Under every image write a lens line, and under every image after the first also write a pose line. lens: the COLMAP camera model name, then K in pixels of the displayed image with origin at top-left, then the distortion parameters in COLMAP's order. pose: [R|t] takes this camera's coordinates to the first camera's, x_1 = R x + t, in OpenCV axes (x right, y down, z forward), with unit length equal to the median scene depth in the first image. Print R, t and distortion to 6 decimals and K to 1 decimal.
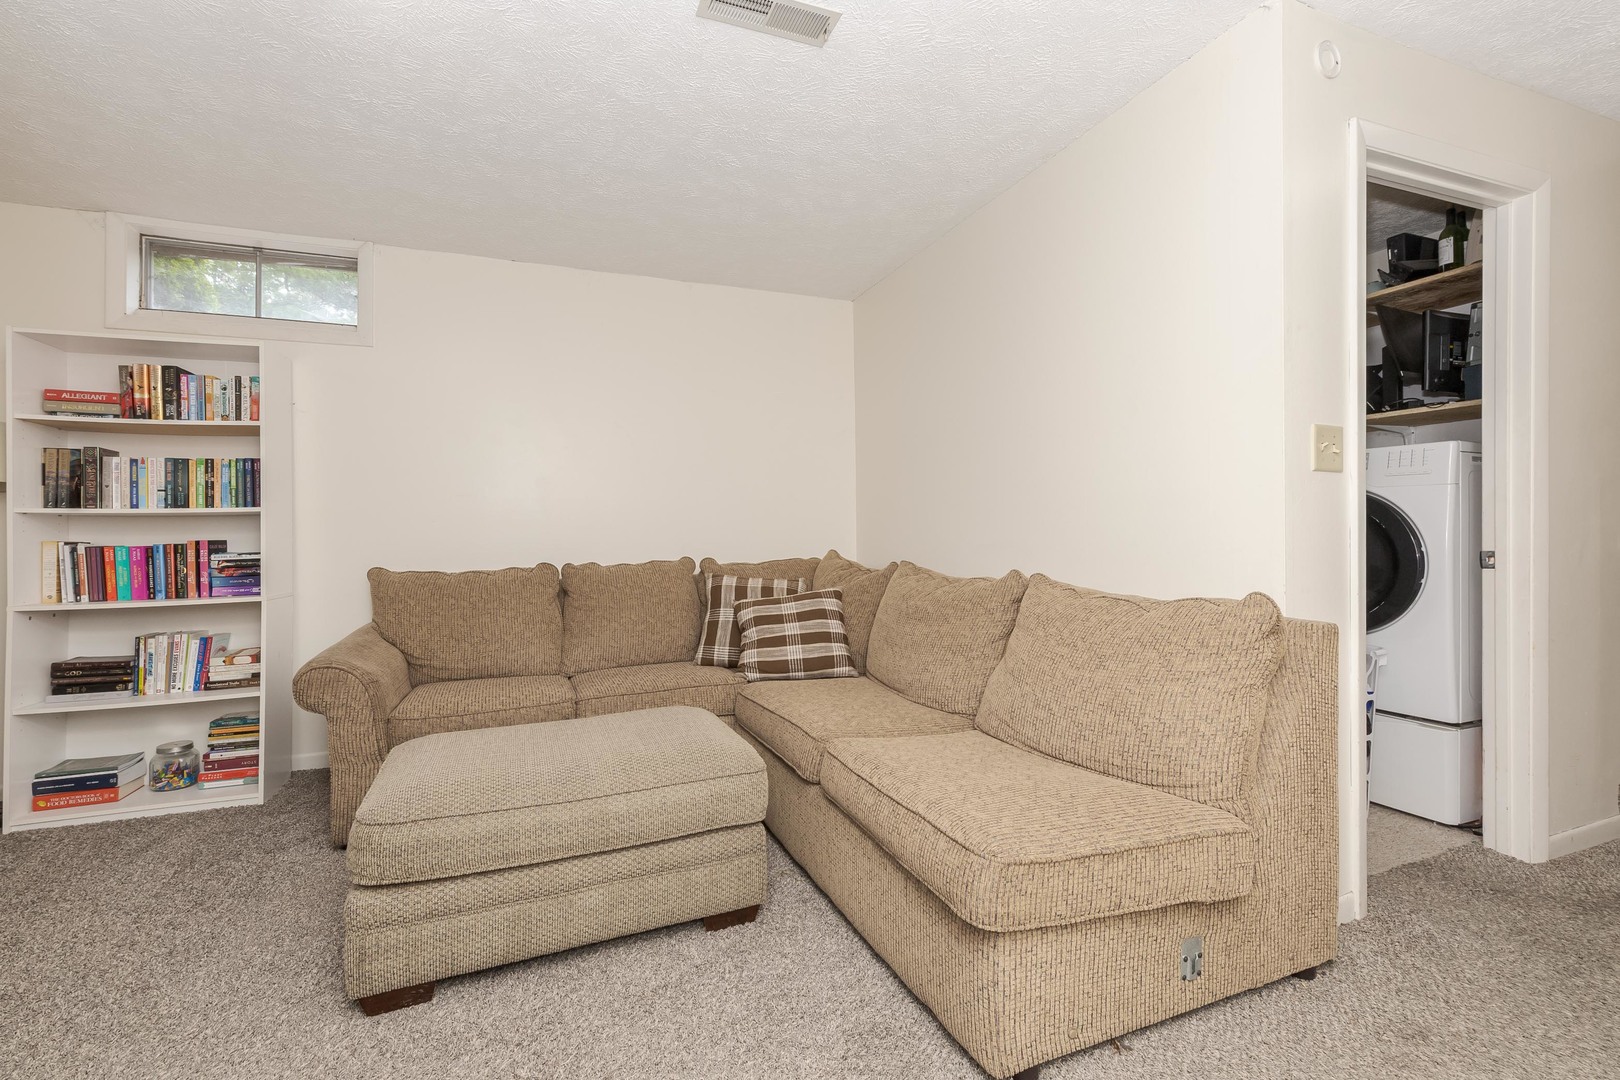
lens RADIAL K [[702.8, 0, 840.3], [0, 702.8, 537.6], [0, 0, 1]] dist [-0.000133, -0.000390]
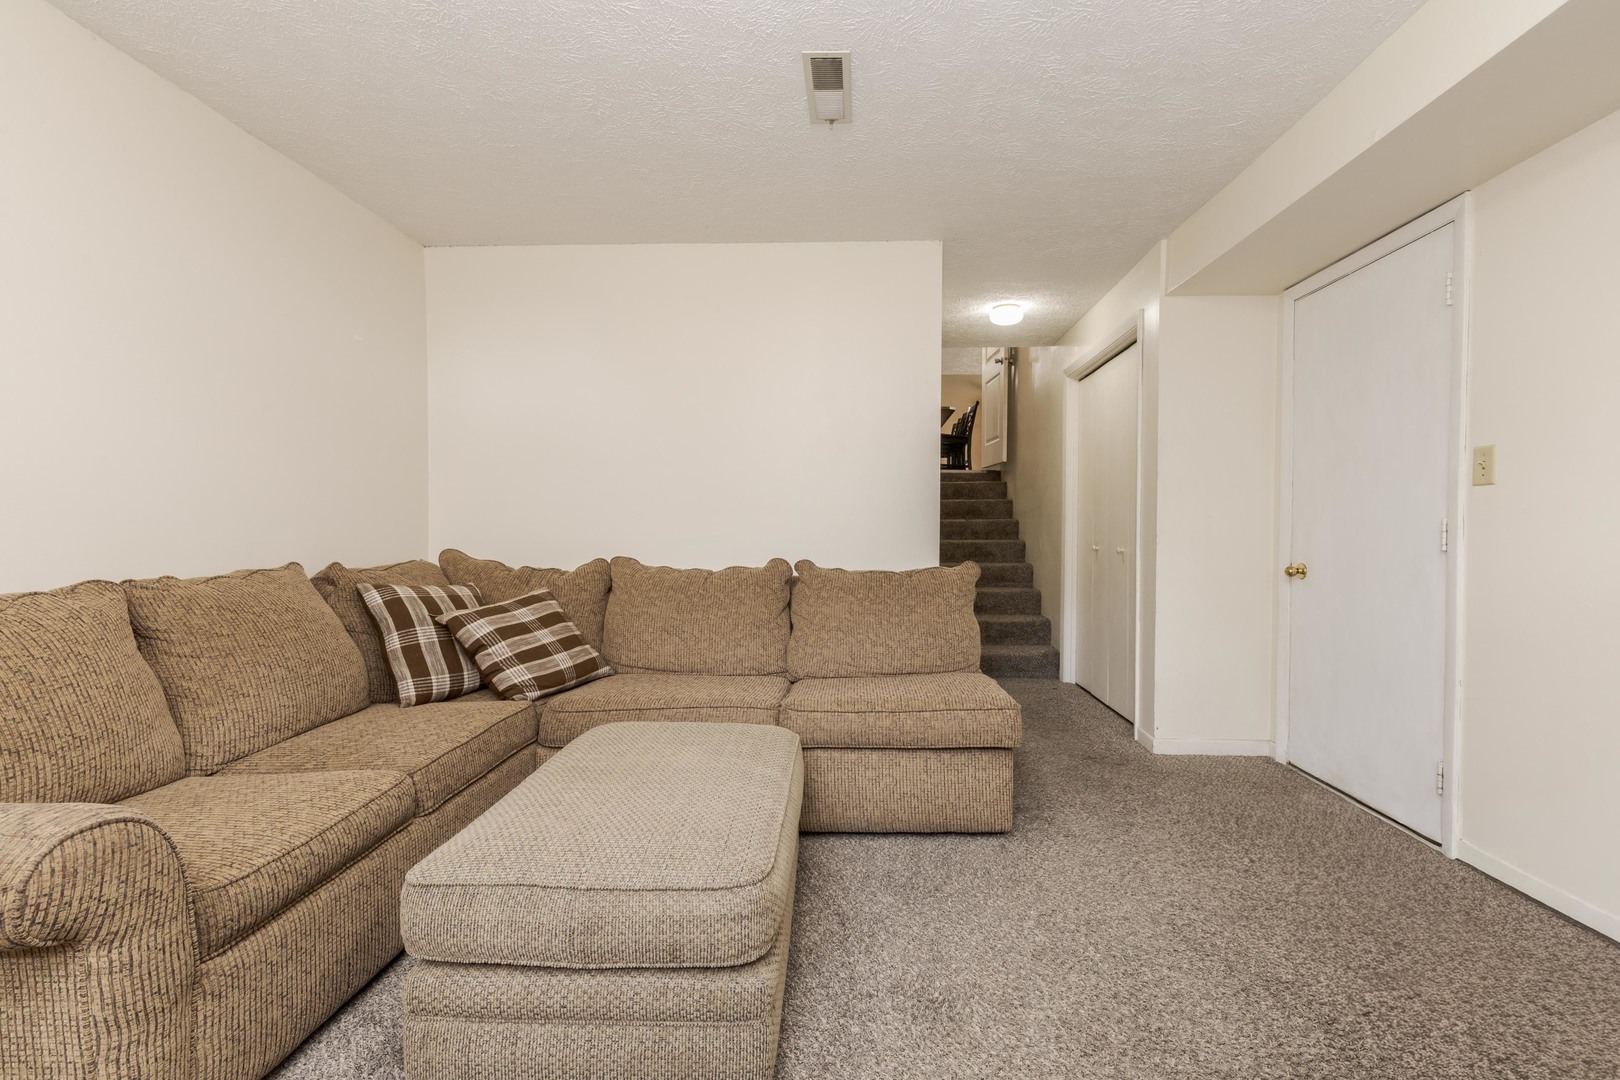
lens RADIAL K [[702.8, 0, 840.3], [0, 702.8, 537.6], [0, 0, 1]] dist [-0.000133, -0.000390]
pose [[0.387572, -0.001605, 0.921838, -0.794539], [-0.002524, 0.999993, 0.002803, 0.001189], [-0.921836, -0.003412, 0.387565, 0.332338]]
